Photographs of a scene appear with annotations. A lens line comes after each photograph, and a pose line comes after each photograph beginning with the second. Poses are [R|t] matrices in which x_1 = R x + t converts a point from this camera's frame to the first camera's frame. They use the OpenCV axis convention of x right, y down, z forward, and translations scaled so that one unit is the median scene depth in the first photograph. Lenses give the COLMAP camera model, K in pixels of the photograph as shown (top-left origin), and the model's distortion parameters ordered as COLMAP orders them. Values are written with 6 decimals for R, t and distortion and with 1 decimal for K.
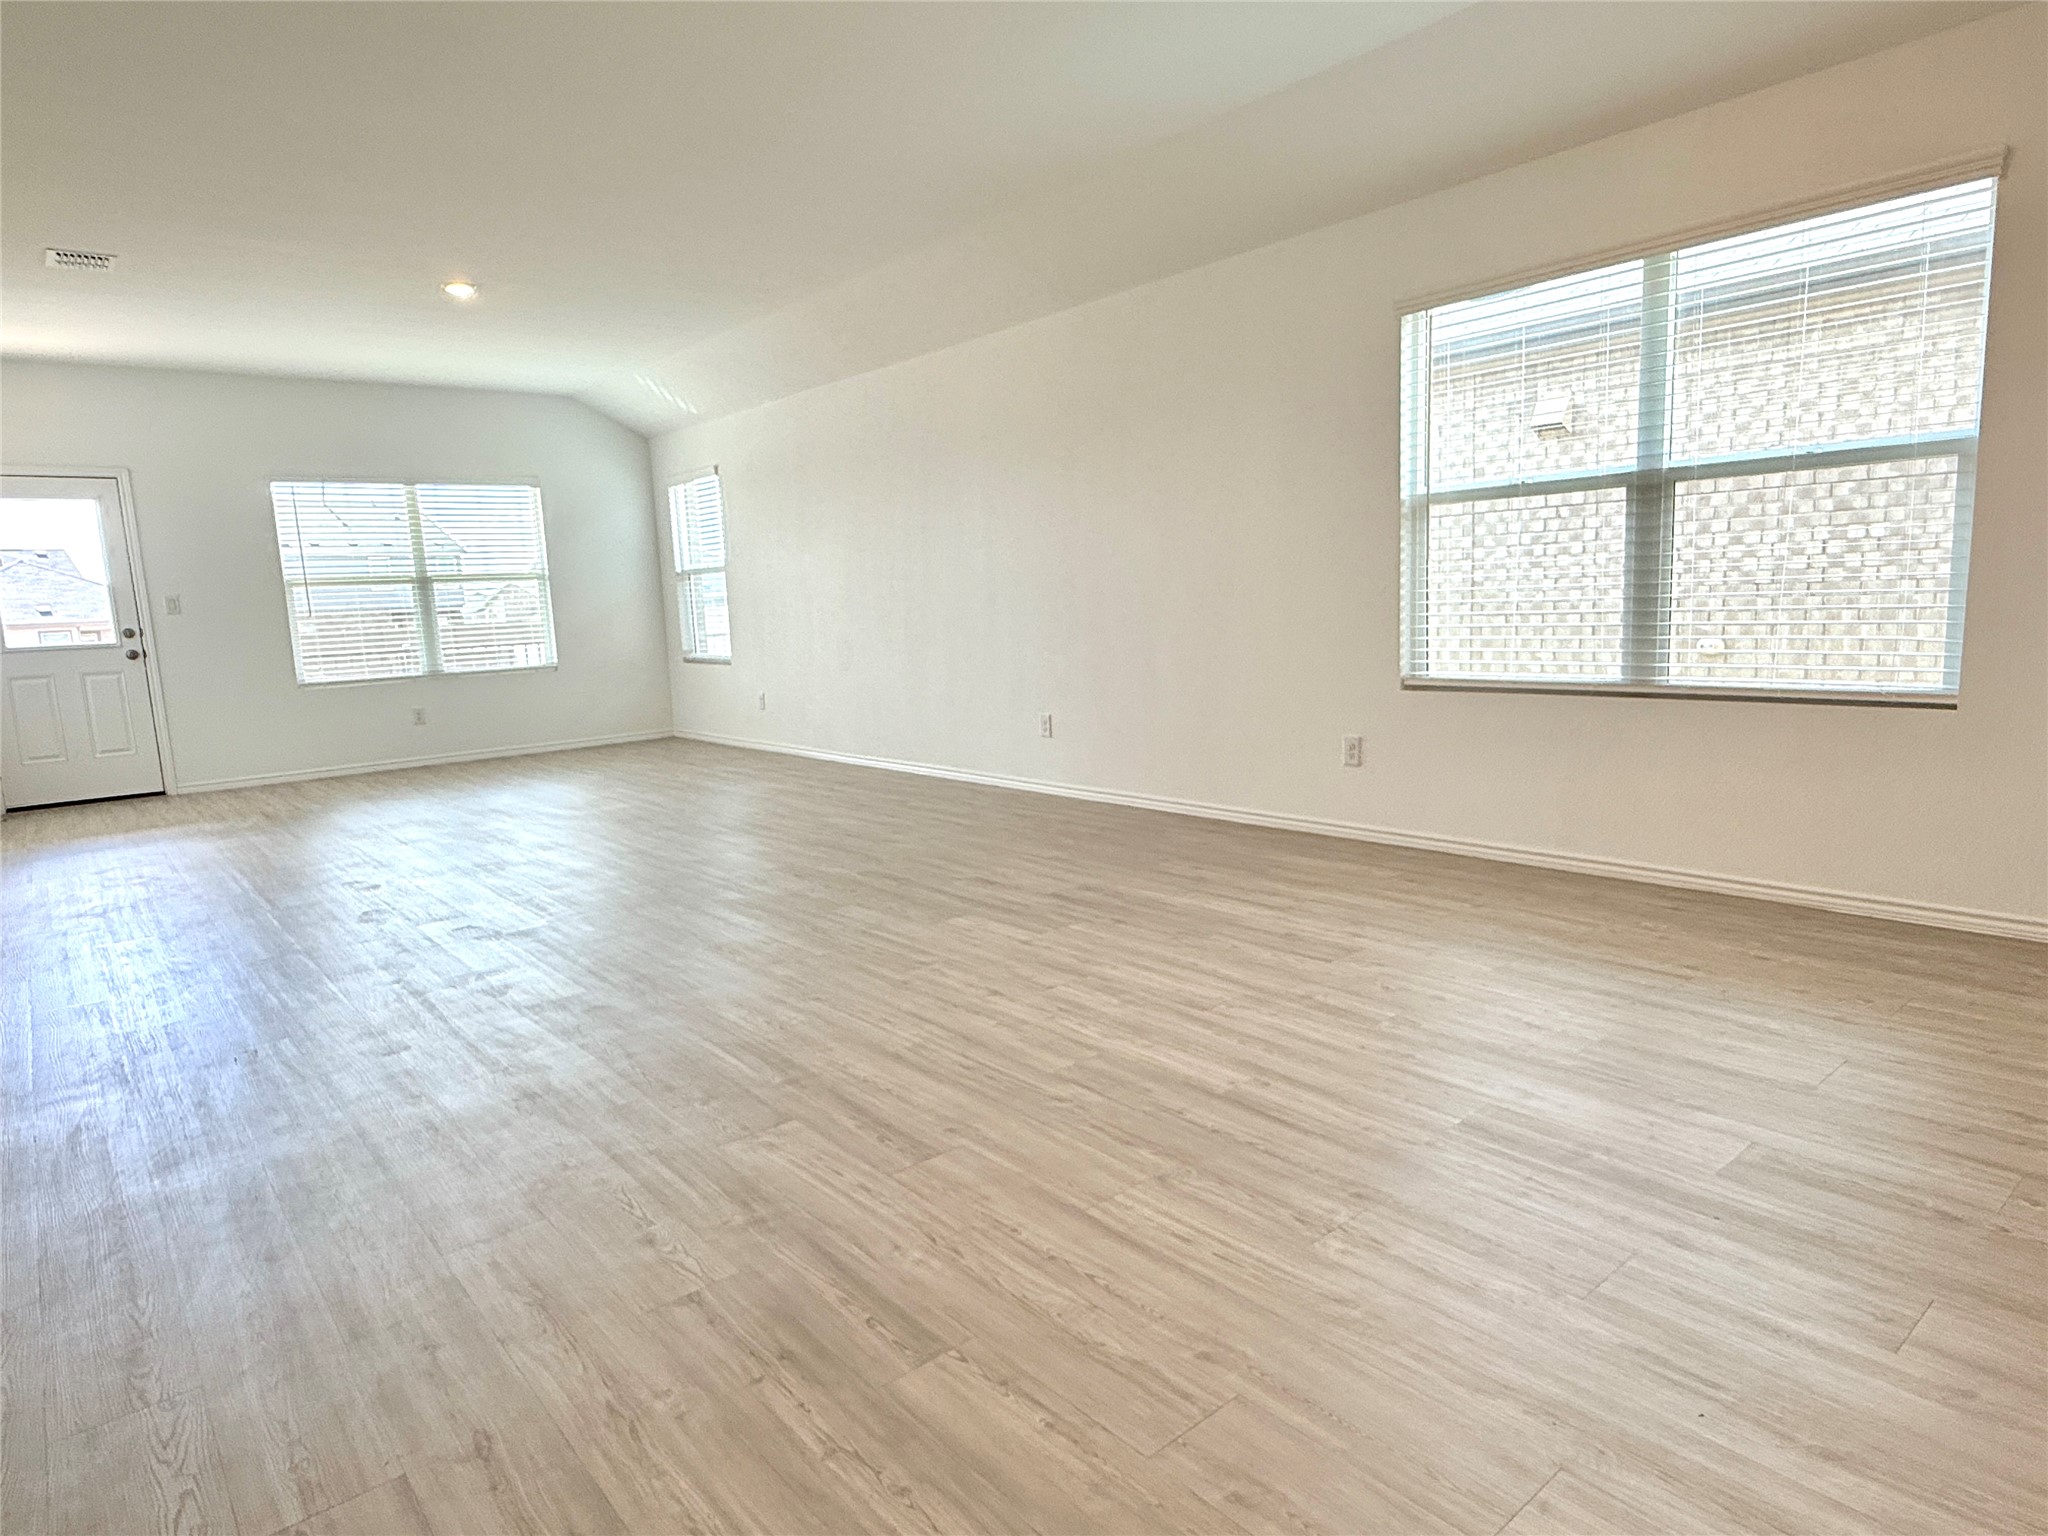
lens RADIAL K [[1201.3, 0, 1024.0], [0, 1201.3, 768.0], [0, 0, 1]] dist [-0.000744, 0.001717]
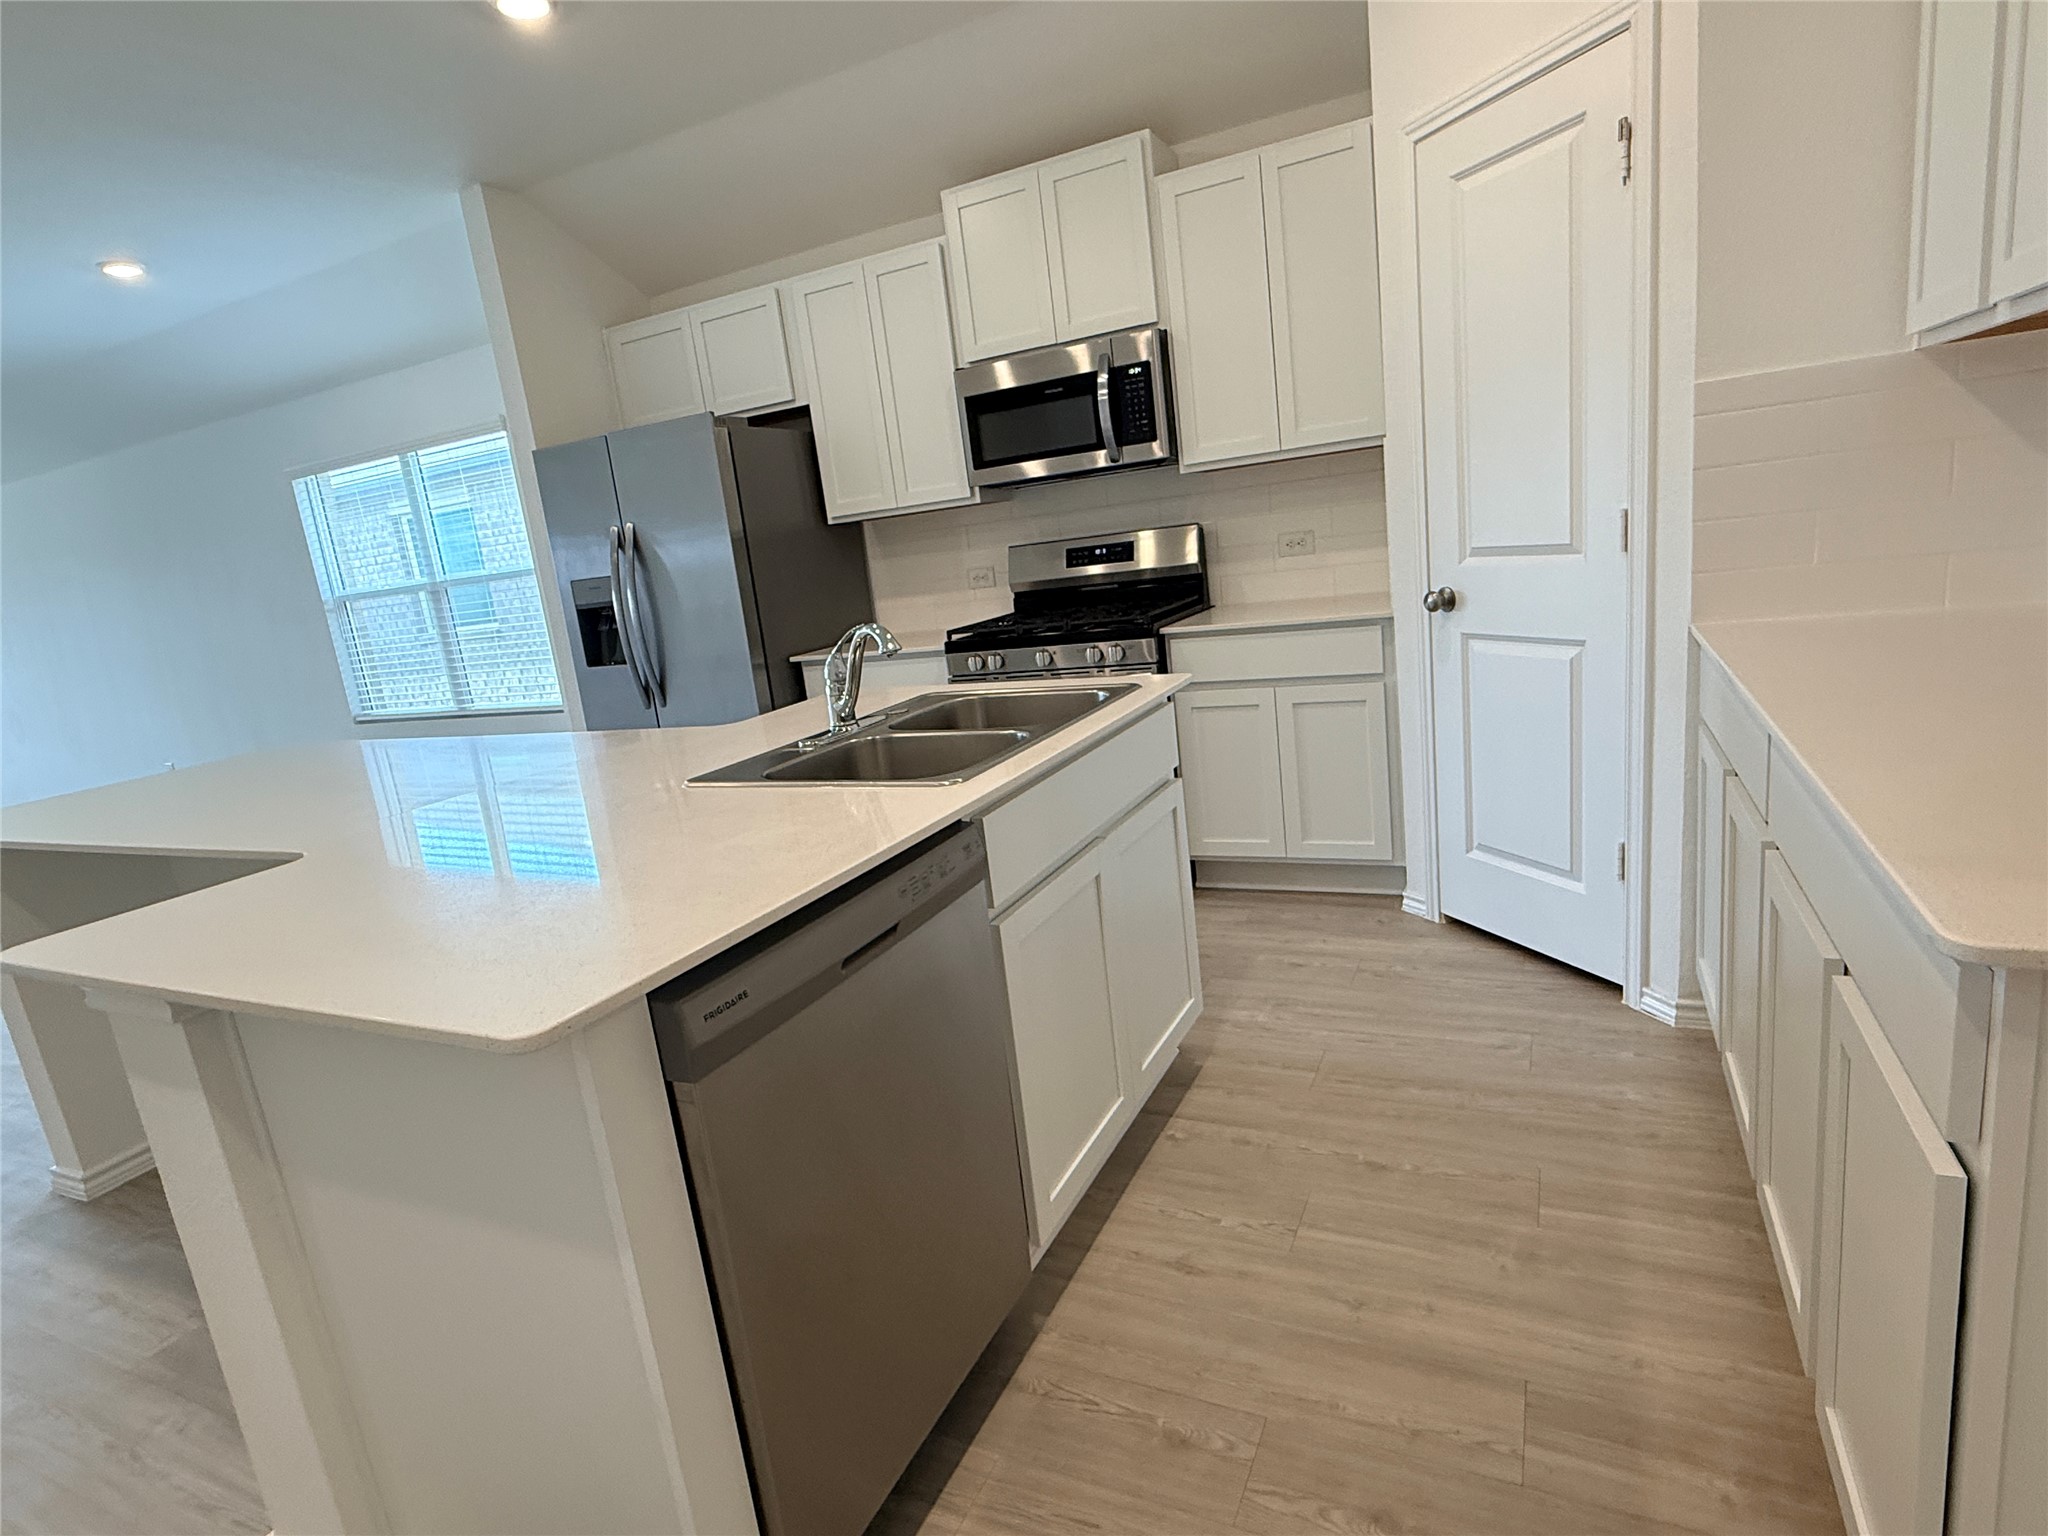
lens RADIAL K [[1088.1, 0, 1020.0], [0, 1088.1, 774.9], [0, 0, 1]] dist [0.001709, -0.001097]
pose [[0.912561, -0.151187, 0.379966, 0.651619], [0.137180, 0.988486, 0.063849, 0.029129], [-0.385244, -0.006142, 0.922794, -0.691420]]
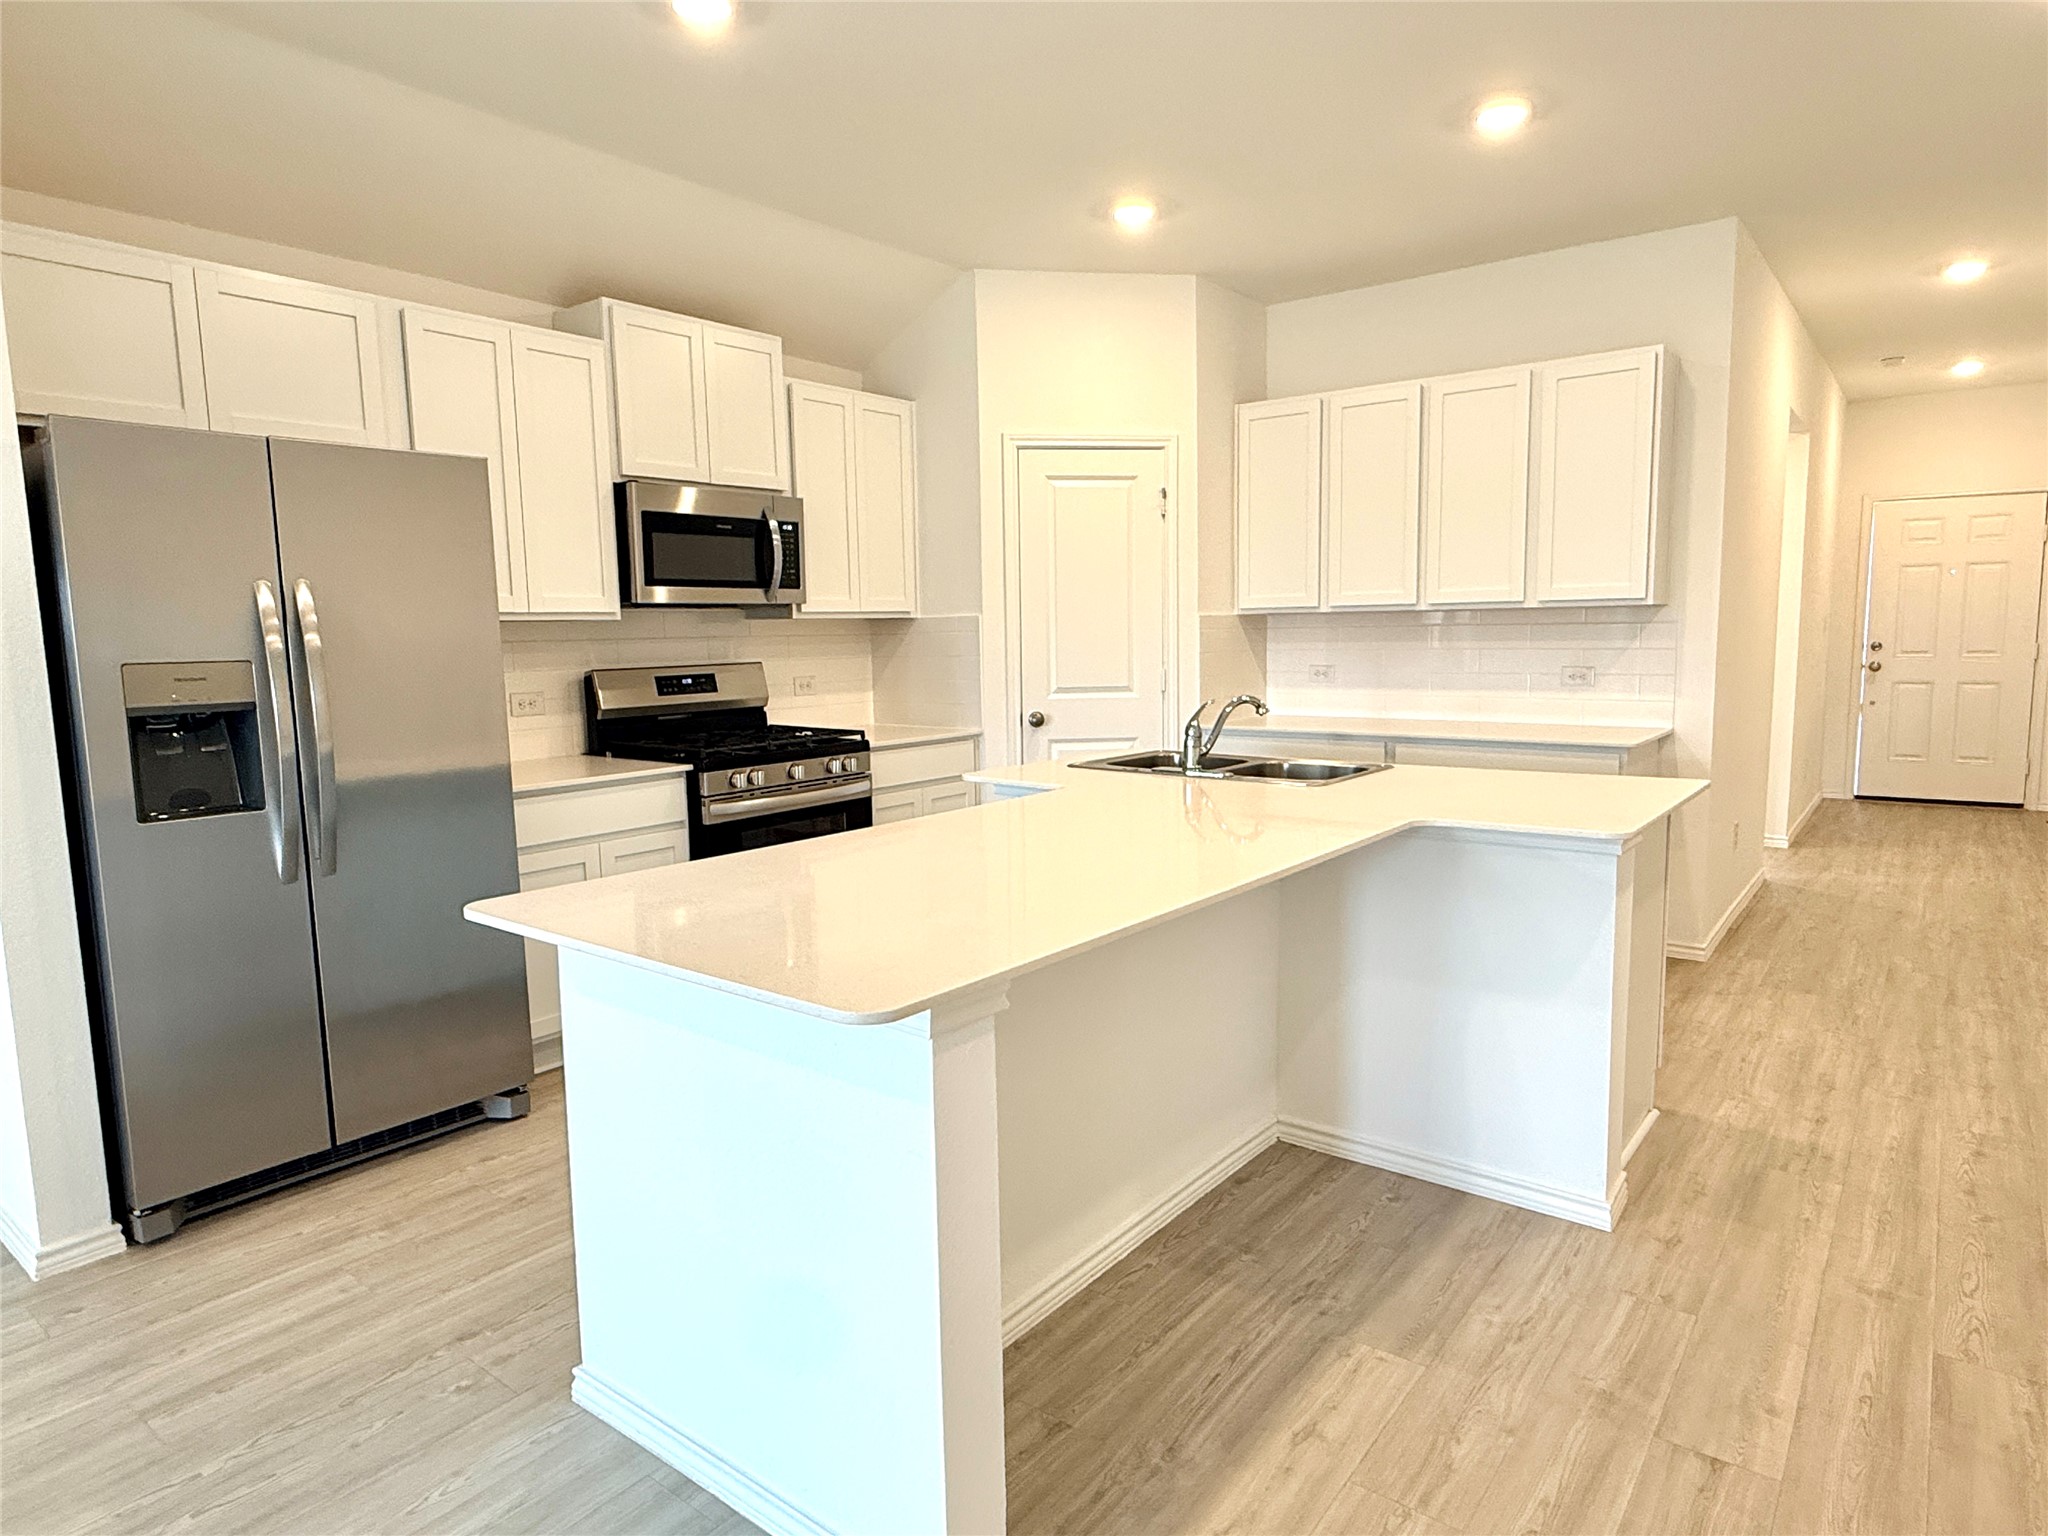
lens RADIAL K [[1188.3, 0, 1027.3], [0, 1188.3, 773.8], [0, 0, 1]] dist [-0.001570, 0.002221]
pose [[-0.212189, -0.069208, 0.974775, -0.034573], [0.167796, 0.980094, 0.106111, -0.081014], [-0.962715, 0.186079, -0.196352, 0.143257]]
